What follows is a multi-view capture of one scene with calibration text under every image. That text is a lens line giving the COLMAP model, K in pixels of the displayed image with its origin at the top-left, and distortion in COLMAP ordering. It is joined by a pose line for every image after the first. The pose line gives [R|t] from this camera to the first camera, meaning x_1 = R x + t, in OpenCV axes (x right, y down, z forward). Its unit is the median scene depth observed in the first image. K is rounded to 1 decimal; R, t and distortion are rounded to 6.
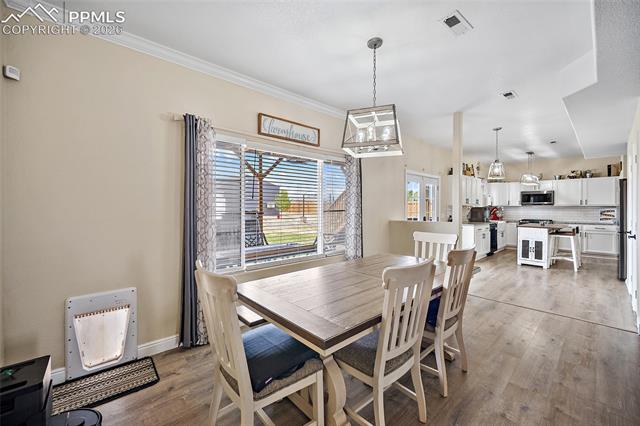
lens RADIAL K [[254.0, 0, 320.6], [0, 254.0, 206.6], [0, 0, 1]] dist [-0.006082, 0.001626]
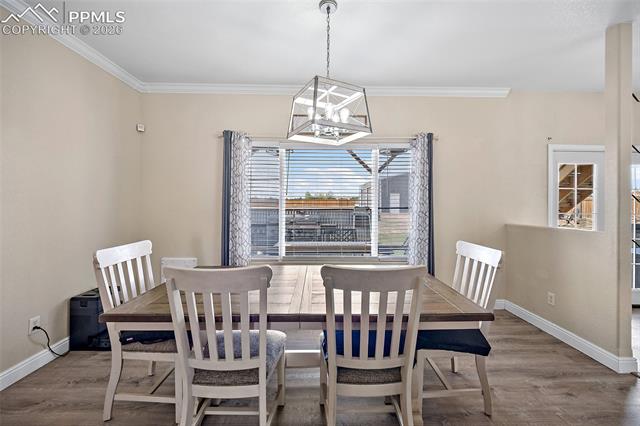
lens RADIAL K [[254.0, 0, 324.3], [0, 254.0, 206.4], [0, 0, 1]] dist [-0.006082, 0.001626]
pose [[0.764288, 0.011536, -0.644772, 0.248286], [-0.005968, 0.999924, 0.010816, 0.002447], [0.644848, -0.004419, 0.764298, 0.125409]]
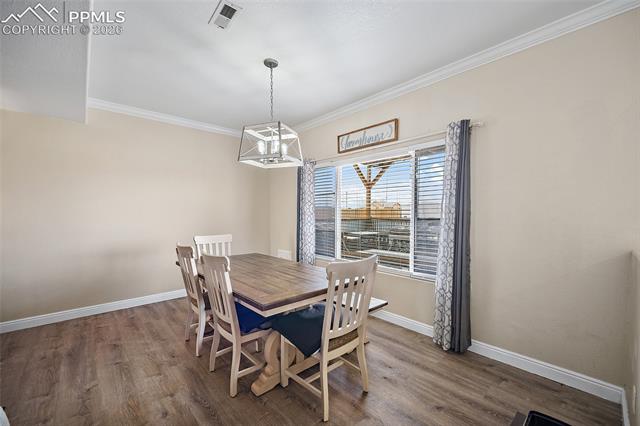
lens RADIAL K [[258.3, 0, 317.8], [0, 258.3, 217.1], [0, 0, 1]] dist [0.002489, 0.000061]
pose [[0.011359, 0.016762, -0.999795, 0.457874], [-0.000746, 0.999859, 0.016755, 0.000541], [0.999935, 0.000555, 0.011370, 0.403504]]
